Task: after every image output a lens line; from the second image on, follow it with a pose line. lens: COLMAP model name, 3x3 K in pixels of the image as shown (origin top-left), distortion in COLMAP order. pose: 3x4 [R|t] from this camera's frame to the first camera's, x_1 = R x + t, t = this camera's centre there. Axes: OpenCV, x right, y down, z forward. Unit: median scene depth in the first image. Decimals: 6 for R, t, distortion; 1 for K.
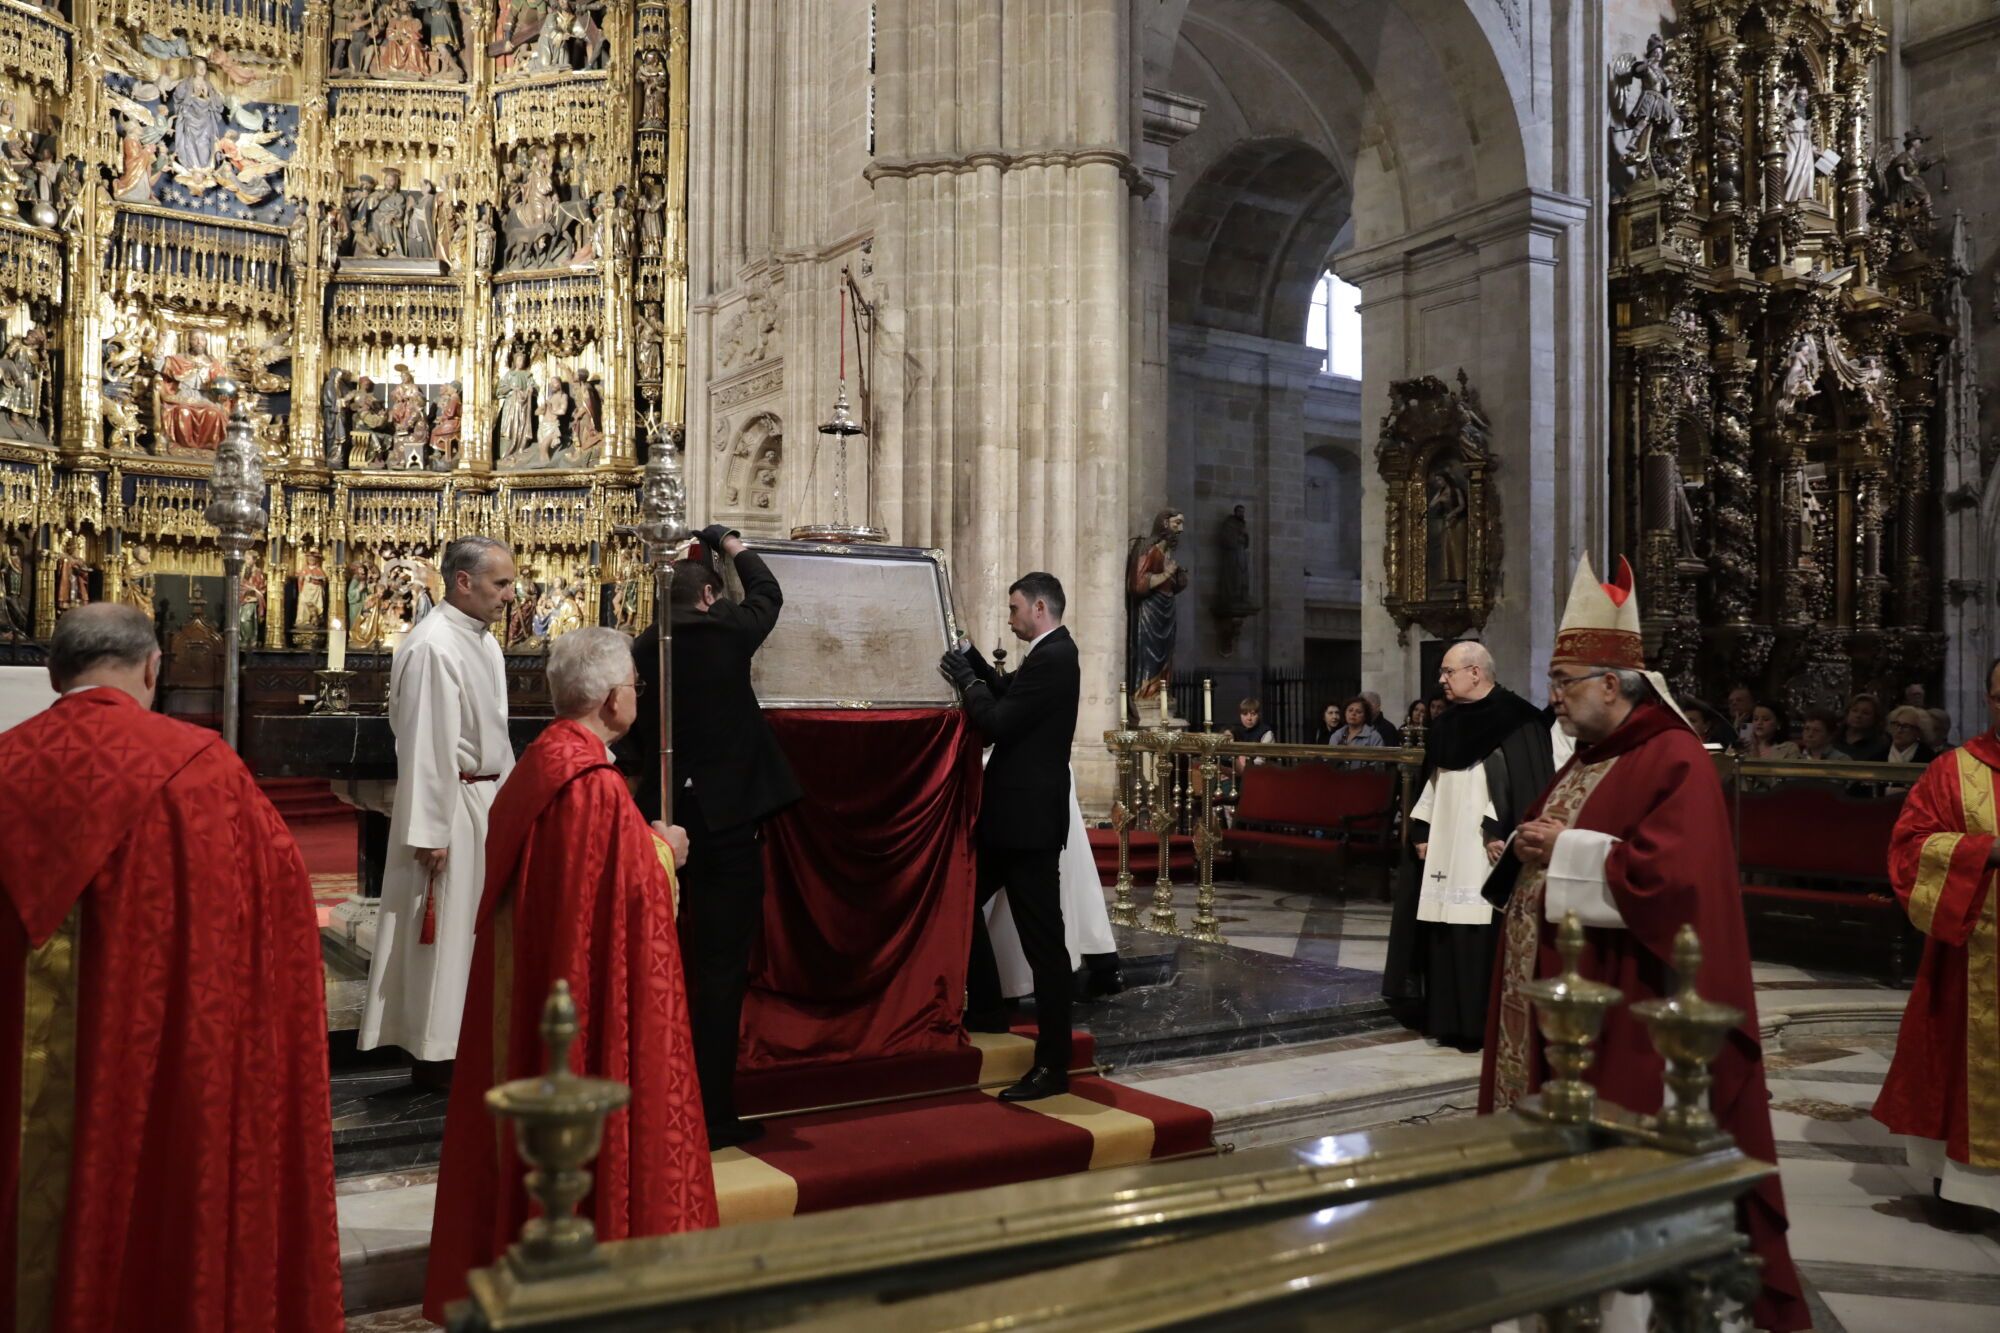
lens RADIAL K [[1657.2, 0, 994.3], [0, 1657.2, 679.1], [0, 0, 1]] dist [-0.064567, 0.100900]
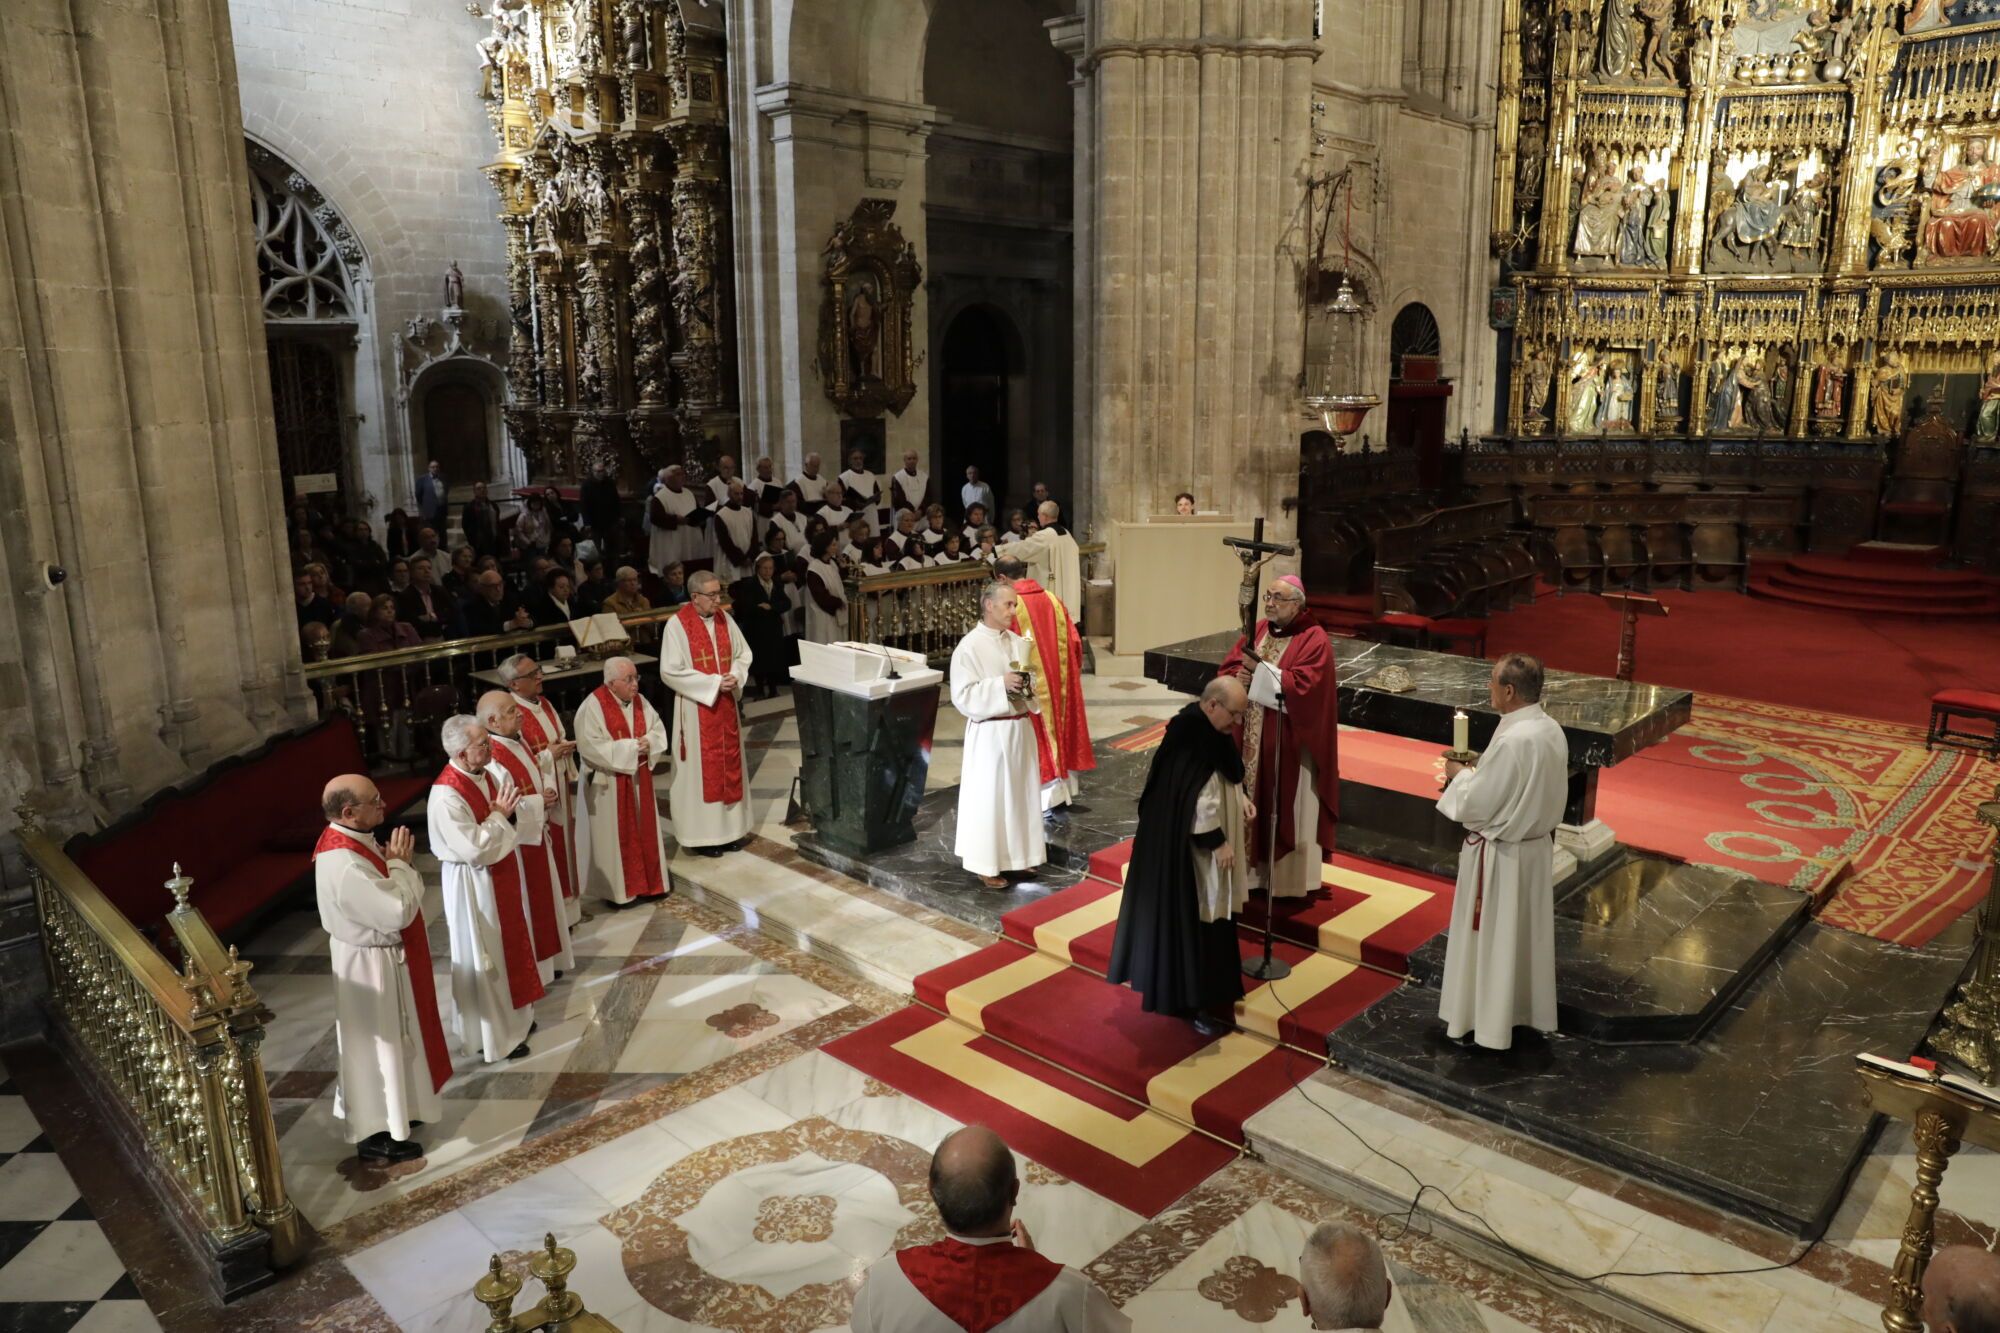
lens RADIAL K [[1369.4, 0, 998.9], [0, 1369.4, 680.6], [0, 0, 1]] dist [-0.105078, 0.084324]
pose [[0.228783, 0.213267, -0.949829, 0.265752], [0.024875, 0.974108, 0.224711, -0.079667], [0.973159, -0.075037, 0.217555, 0.167119]]
